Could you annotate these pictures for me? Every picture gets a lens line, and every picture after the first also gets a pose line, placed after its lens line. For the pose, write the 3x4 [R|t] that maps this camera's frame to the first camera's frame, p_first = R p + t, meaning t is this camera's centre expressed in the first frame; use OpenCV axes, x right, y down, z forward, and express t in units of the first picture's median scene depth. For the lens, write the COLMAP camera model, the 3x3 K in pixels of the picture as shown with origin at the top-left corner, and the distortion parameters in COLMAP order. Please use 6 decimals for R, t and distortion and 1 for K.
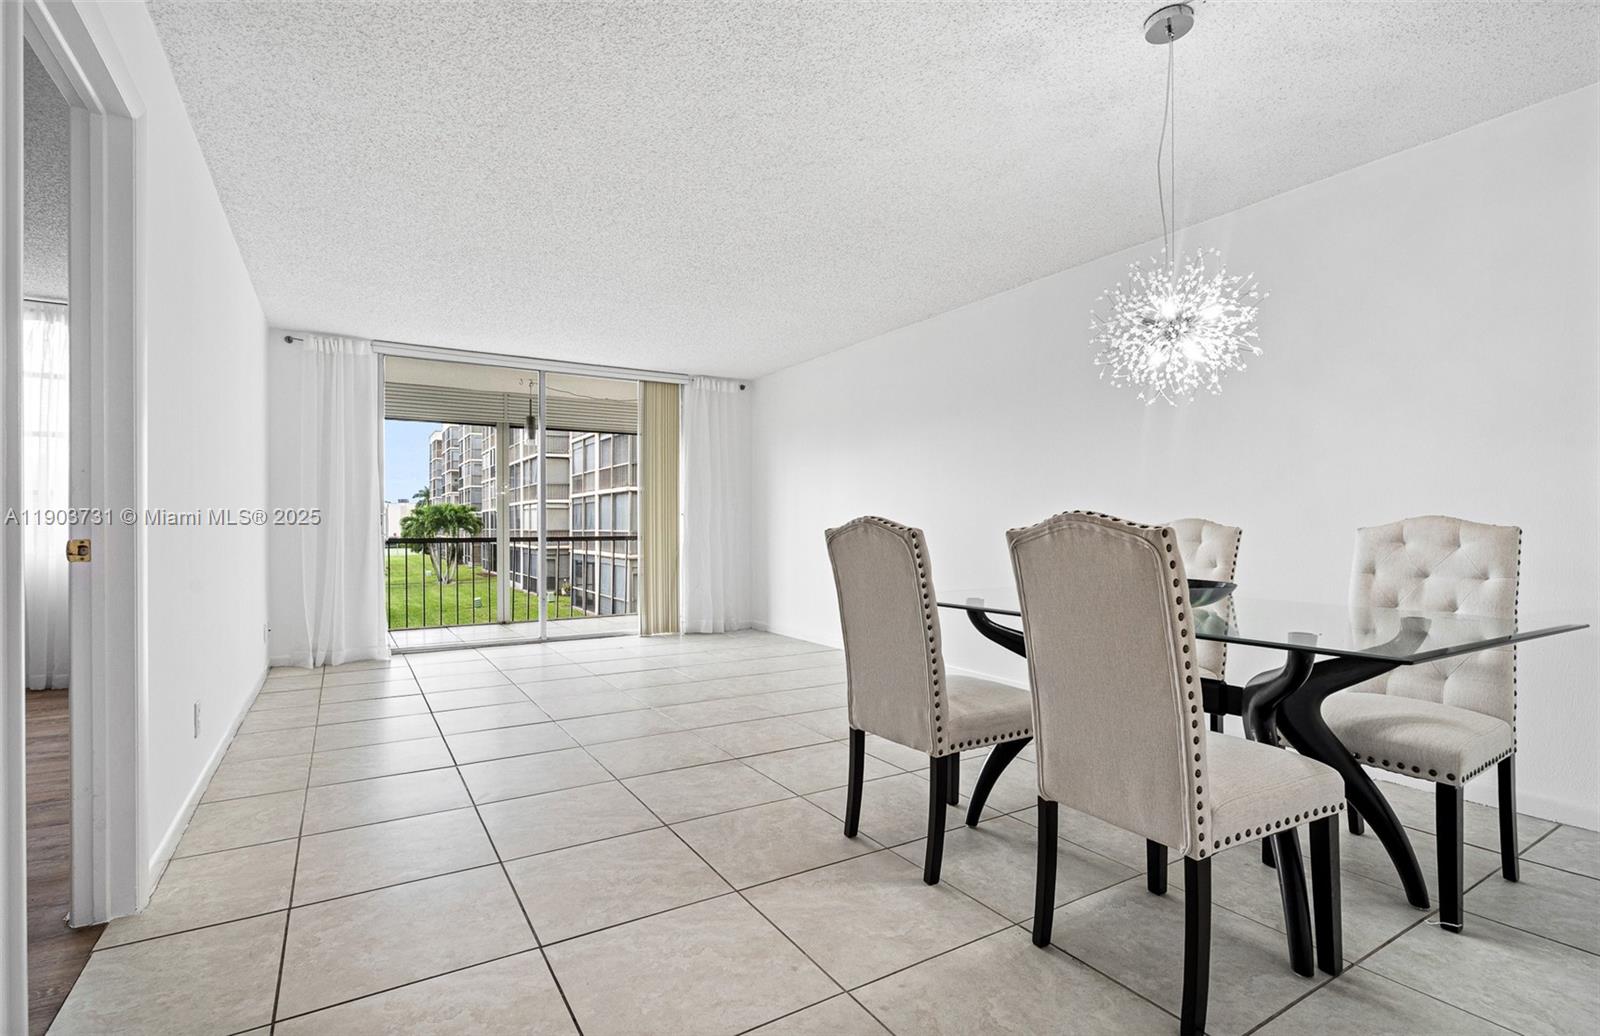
lens RADIAL K [[682.9, 0, 772.4], [0, 682.9, 534.0], [0, 0, 1]] dist [0.025947, -0.000223]
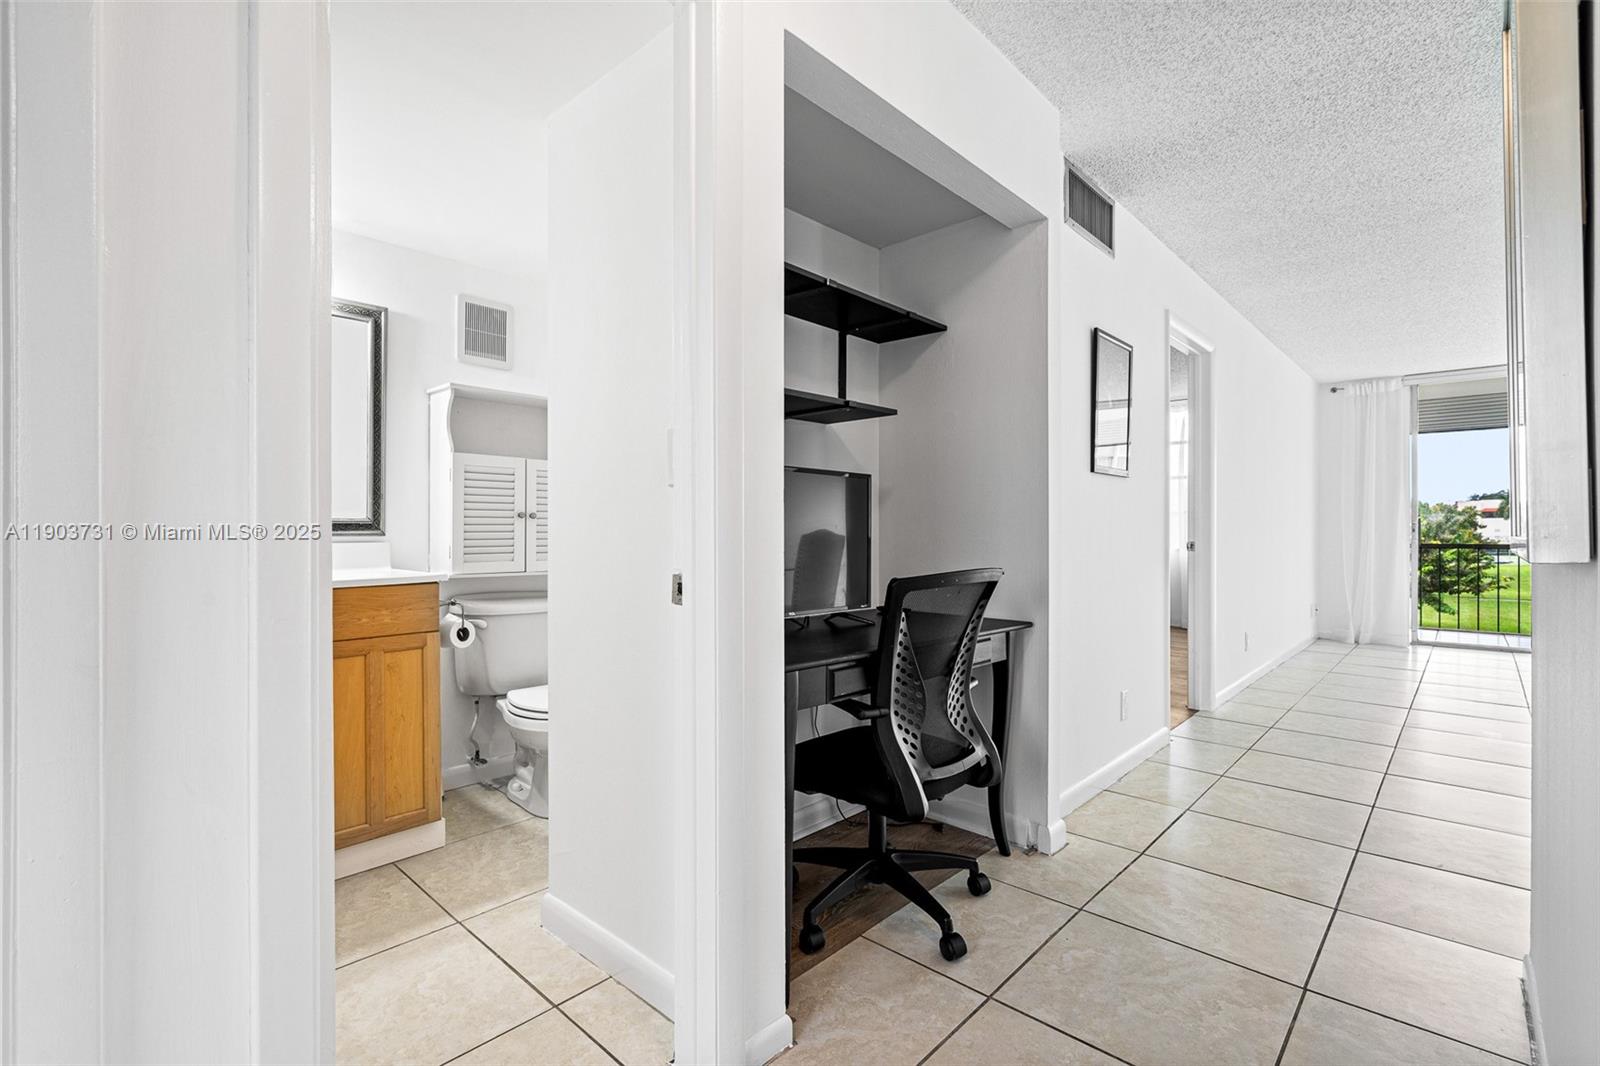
lens RADIAL K [[726.7, 0, 762.2], [0, 726.7, 535.4], [0, 0, 1]] dist [-0.002655, -0.000092]
pose [[0.220209, 0.007924, -0.975421, 0.114320], [-0.007749, 0.999950, 0.006374, -0.001921], [0.975422, 0.006154, 0.220259, -0.100187]]
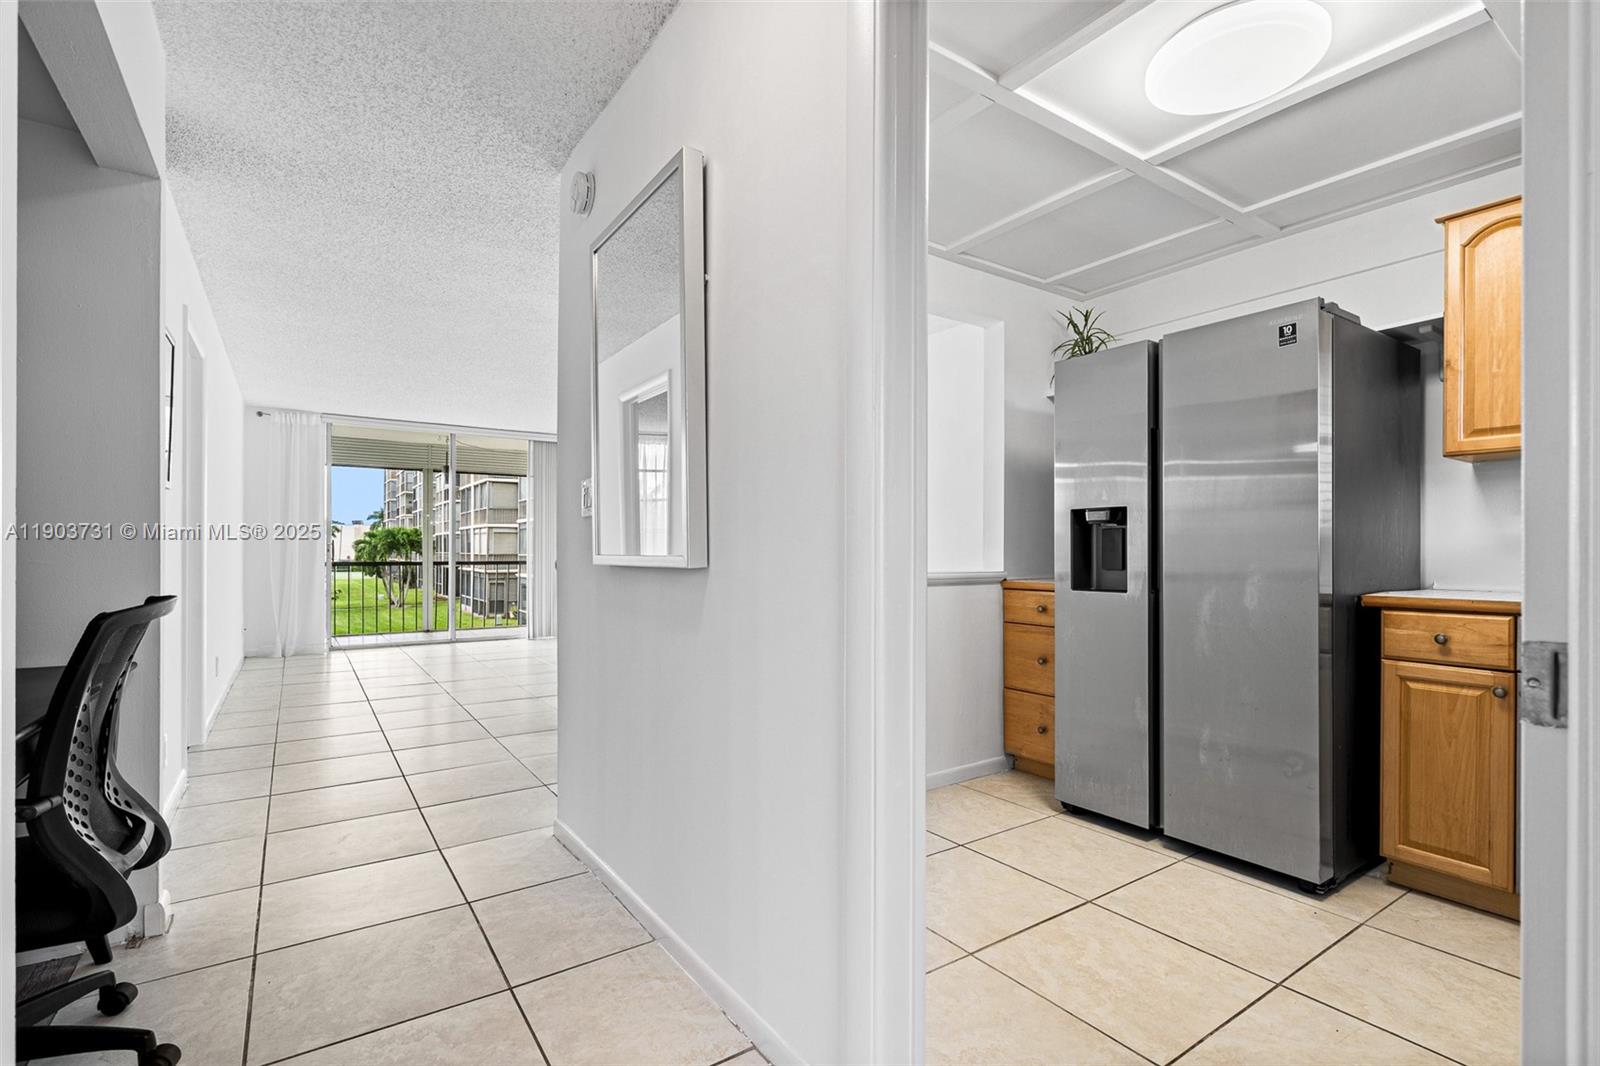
lens RADIAL K [[766.9, 0, 804.5], [0, 766.9, 560.4], [0, 0, 1]] dist [-0.012474, 0.001354]
pose [[0.999442, 0.003793, 0.033191, 0.088210], [-0.003899, 0.999988, 0.003115, -0.001533], [-0.033179, -0.003243, 0.999444, -0.145865]]
